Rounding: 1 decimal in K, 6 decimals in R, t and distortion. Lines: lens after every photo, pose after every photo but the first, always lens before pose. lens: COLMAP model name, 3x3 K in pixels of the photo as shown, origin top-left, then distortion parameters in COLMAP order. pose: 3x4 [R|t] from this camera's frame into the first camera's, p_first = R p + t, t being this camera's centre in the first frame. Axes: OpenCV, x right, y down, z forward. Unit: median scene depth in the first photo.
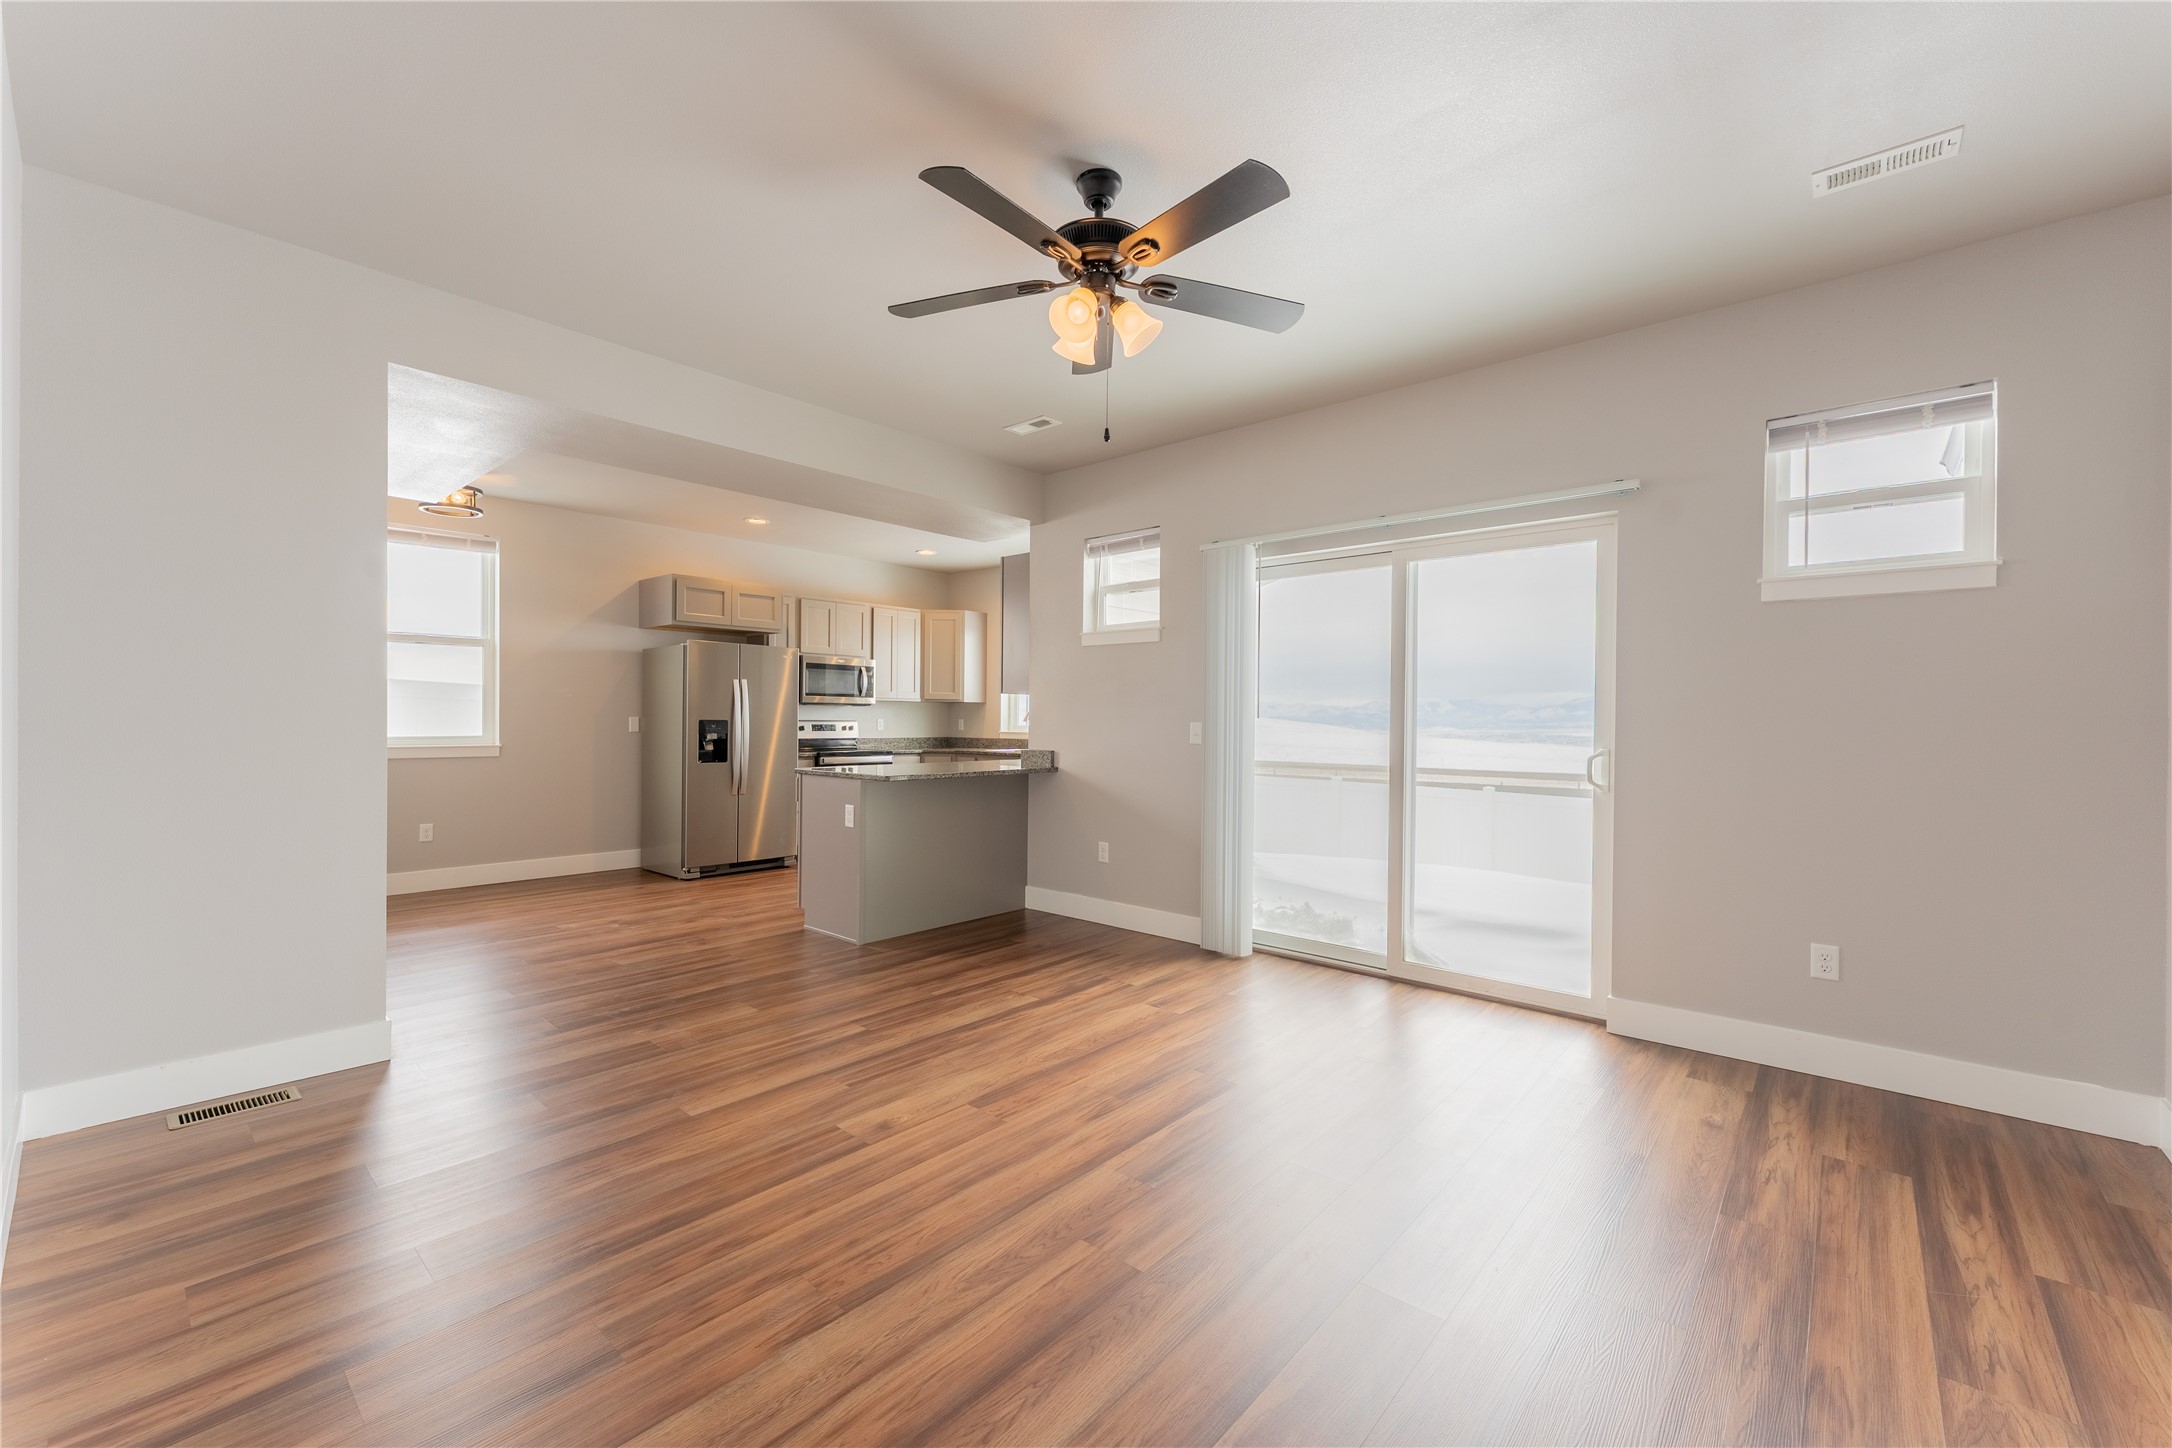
lens RADIAL K [[870.4, 0, 1074.1], [0, 870.4, 725.2], [0, 0, 1]] dist [-0.000008, 0.000054]
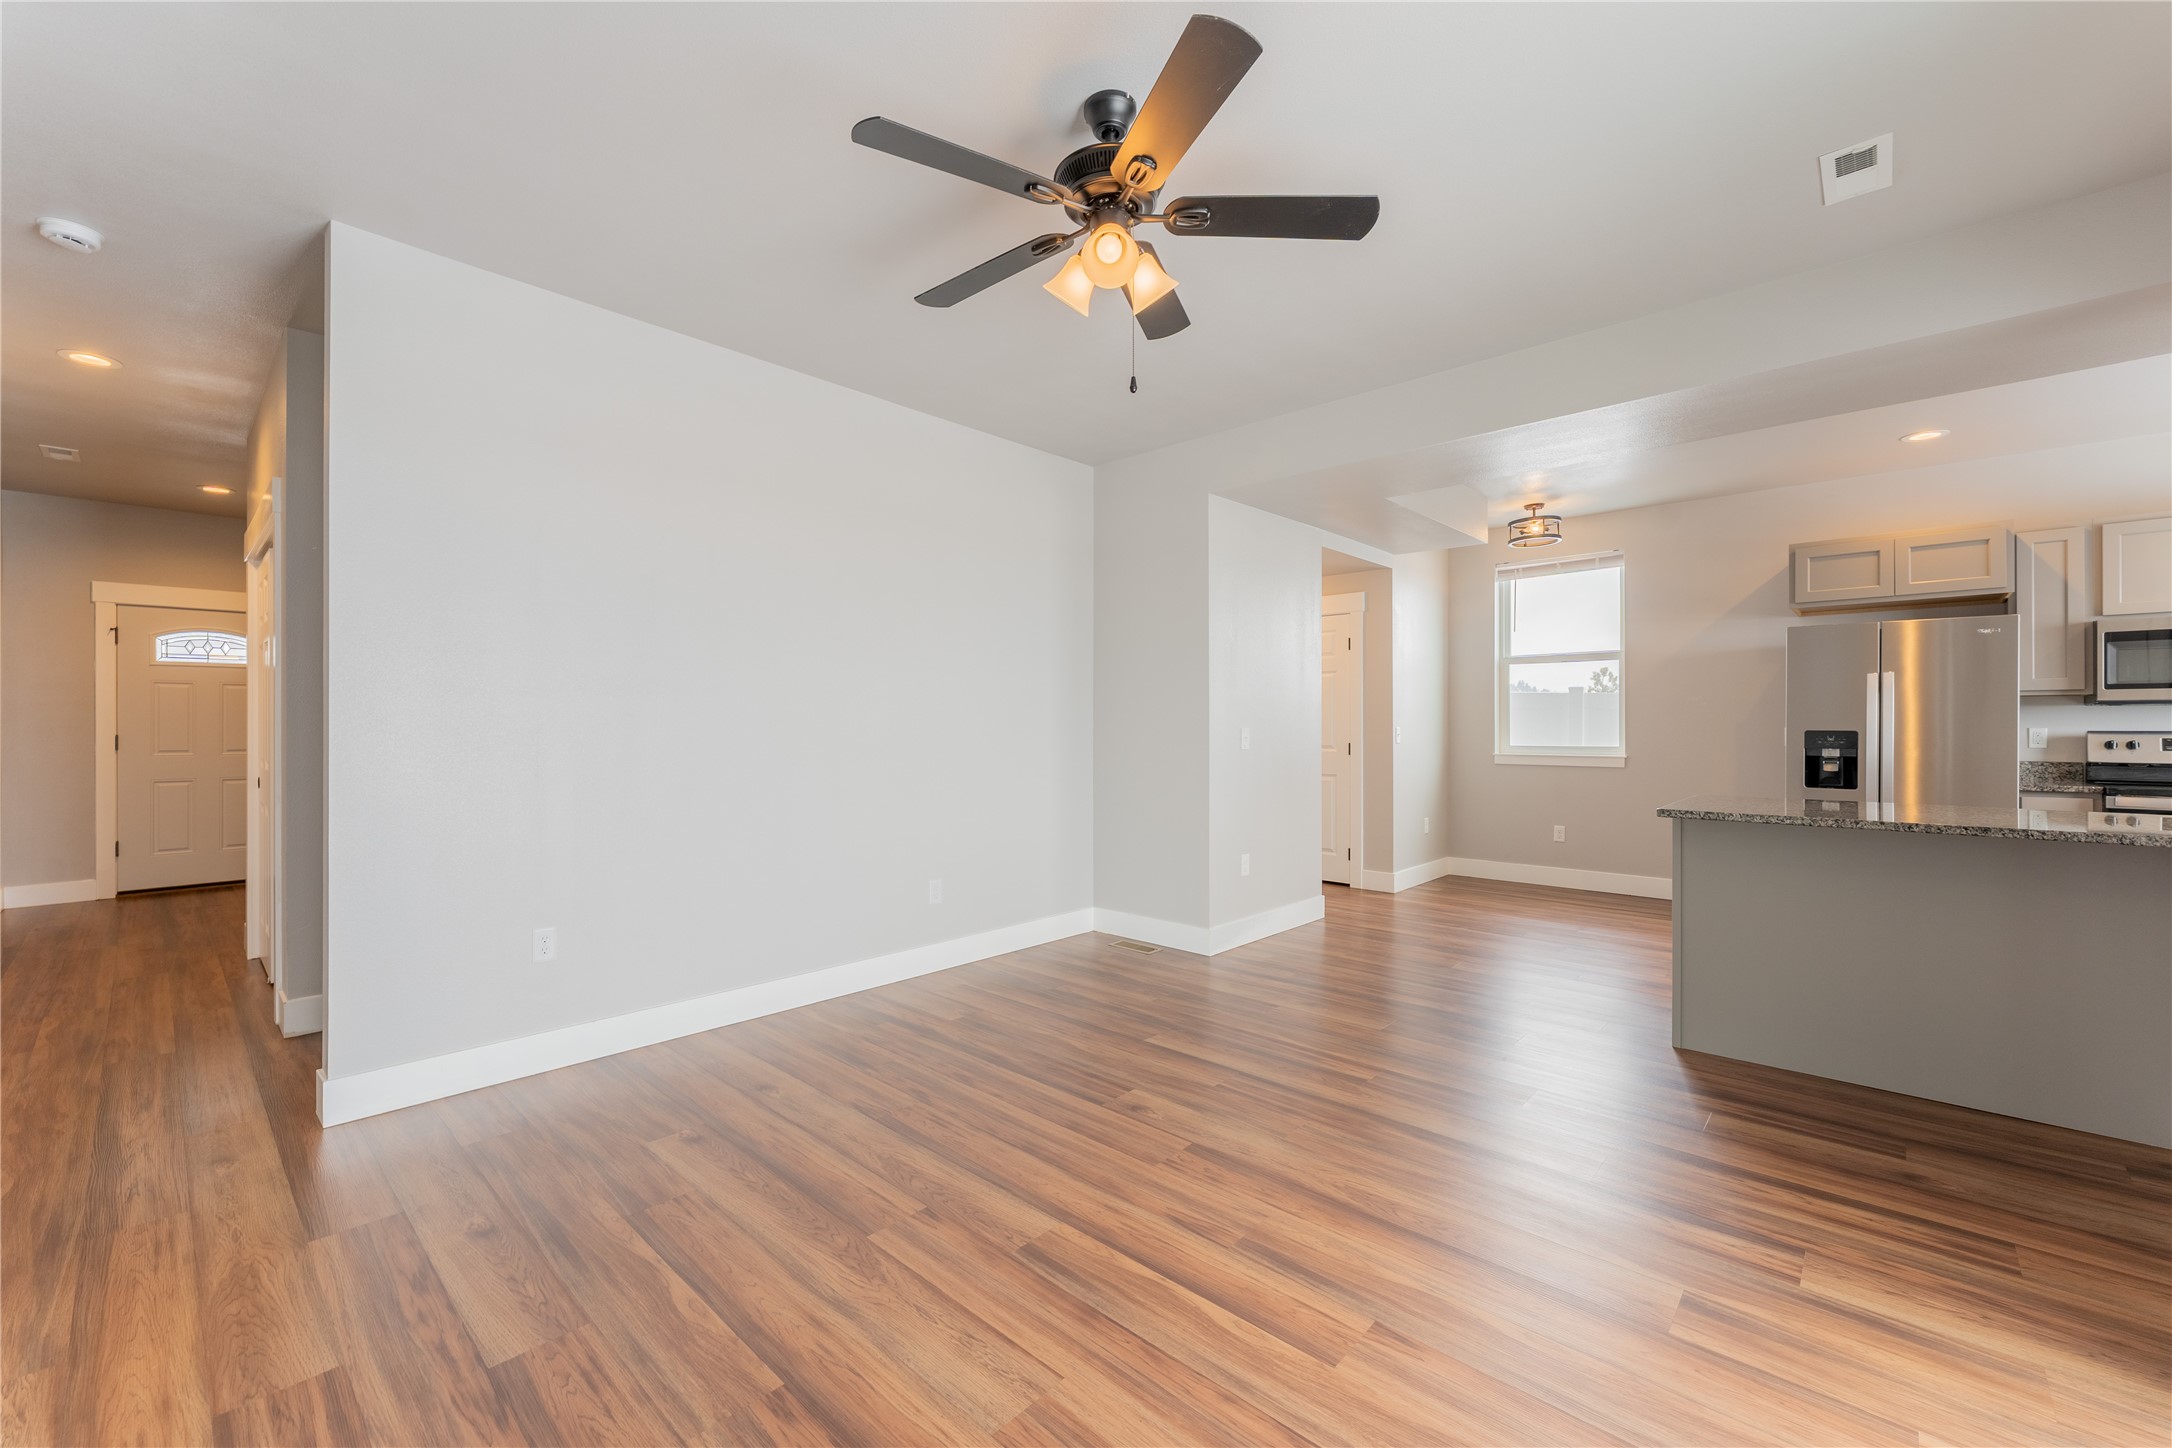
lens RADIAL K [[874.5, 0, 1077.3], [0, 874.5, 726.8], [0, 0, 1]] dist [0.000232, -0.000772]
pose [[-0.021497, -0.006444, -0.999748, 0.424063], [-0.007459, 0.999952, -0.006285, 0.000150], [0.999741, 0.007322, -0.021544, 0.467331]]
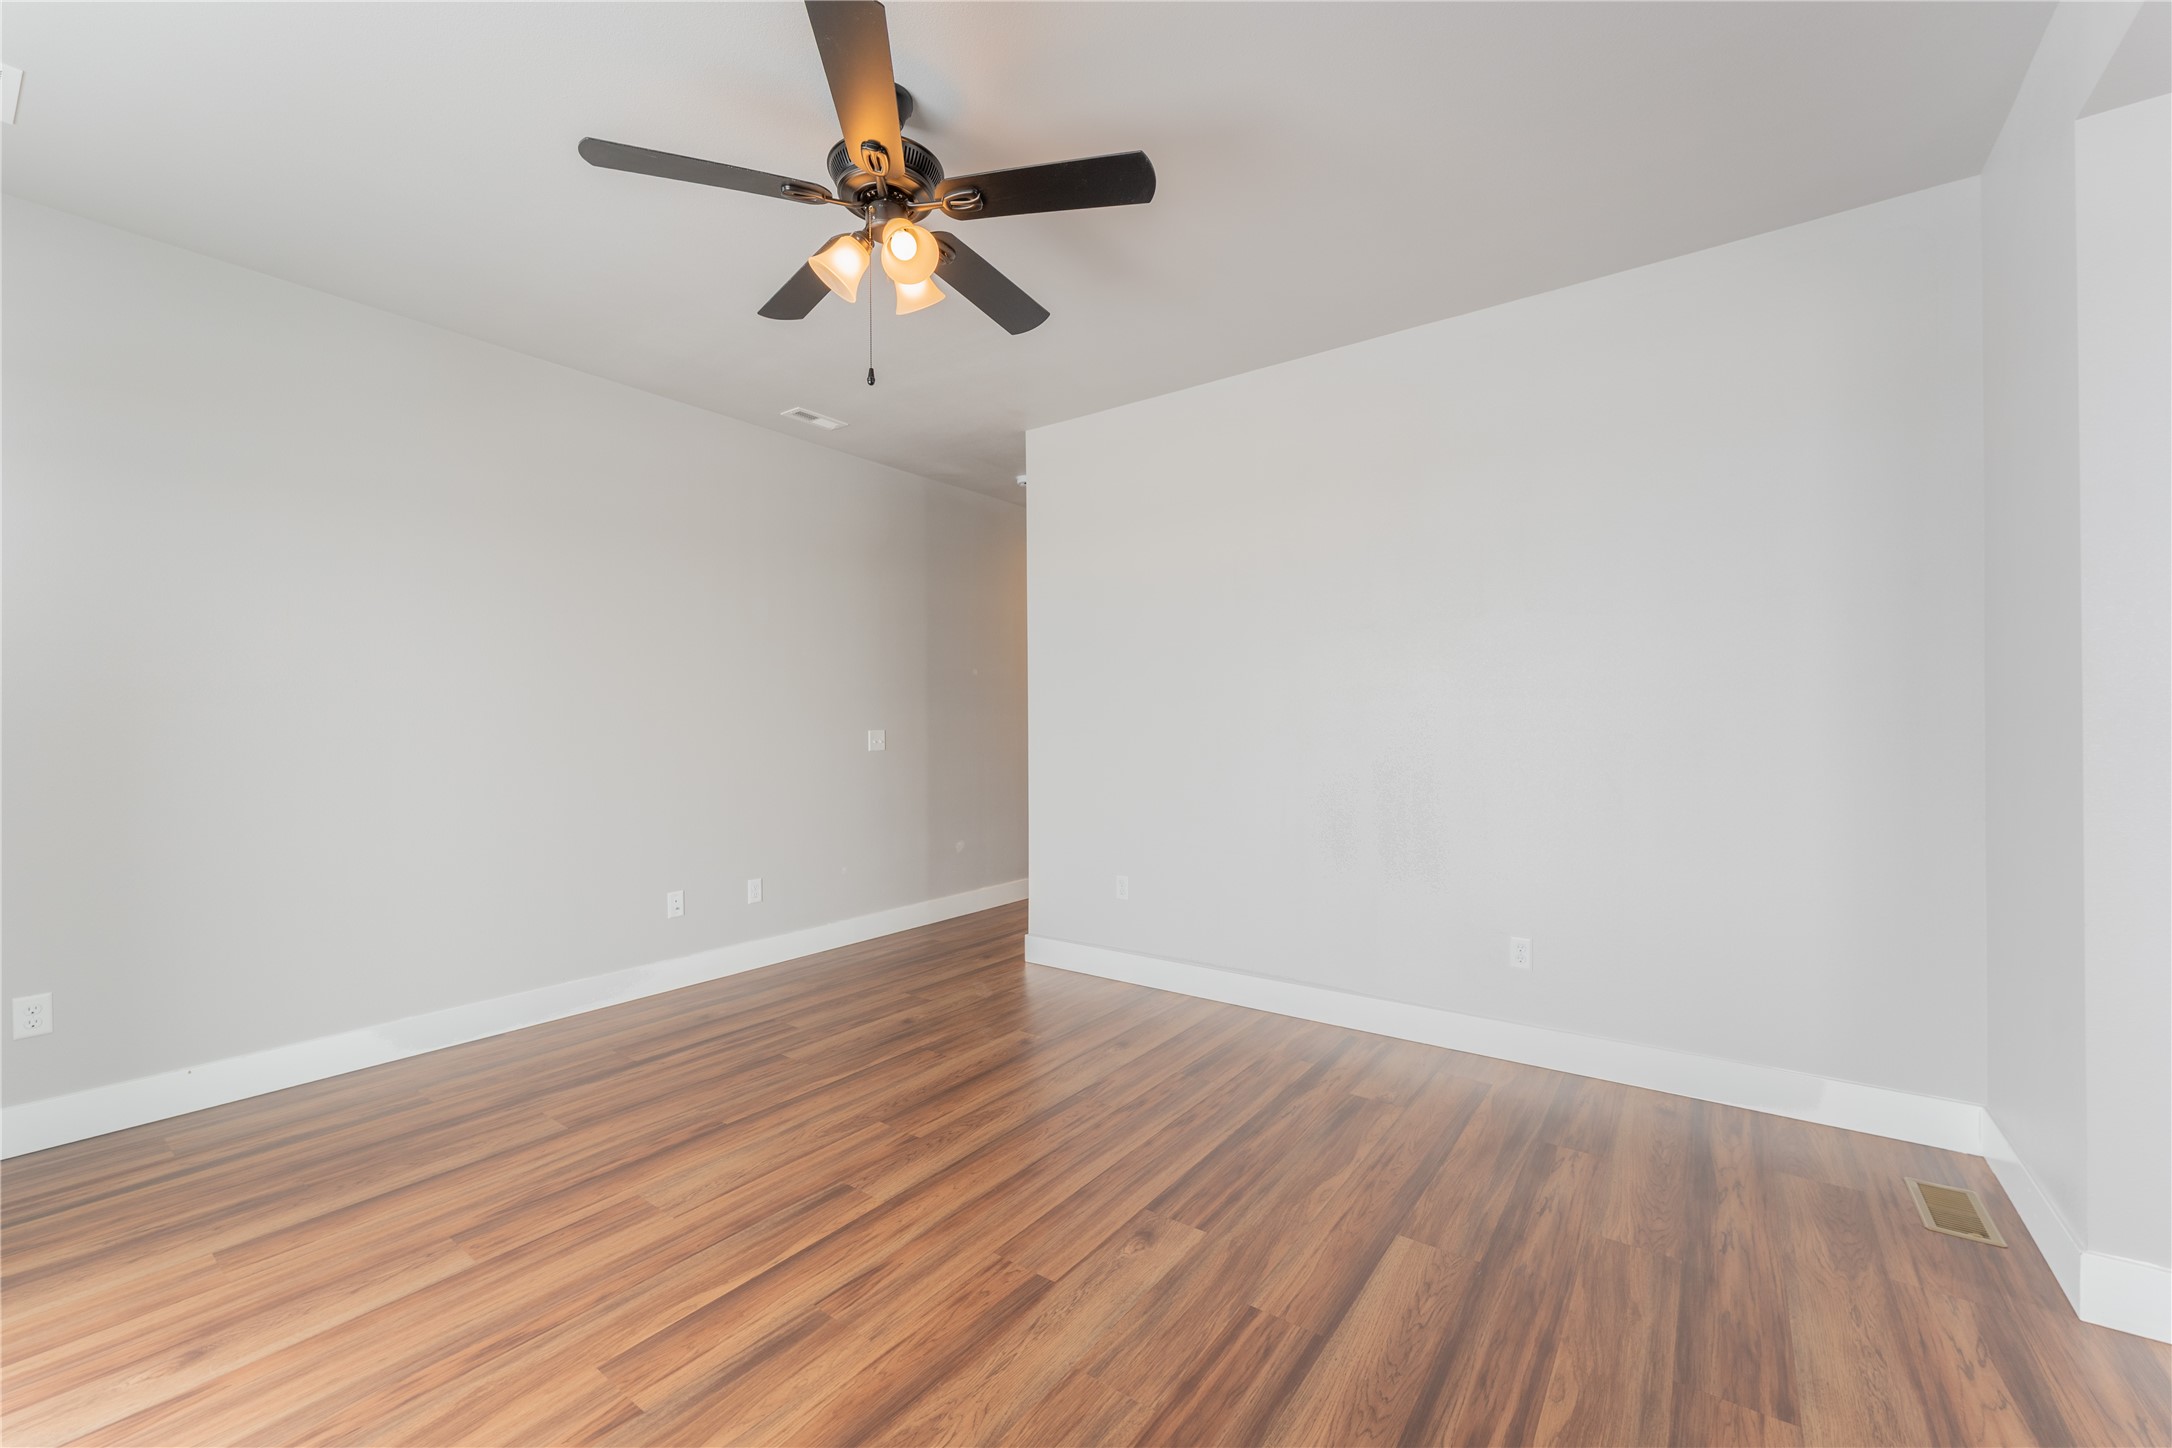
lens RADIAL K [[870.4, 0, 1074.1], [0, 870.4, 725.2], [0, 0, 1]] dist [-0.000008, 0.000054]
pose [[-0.995962, -0.004204, -0.089682, -0.038422], [-0.004570, 0.999982, 0.003869, -0.006034], [0.089664, 0.004263, -0.995963, 0.883887]]
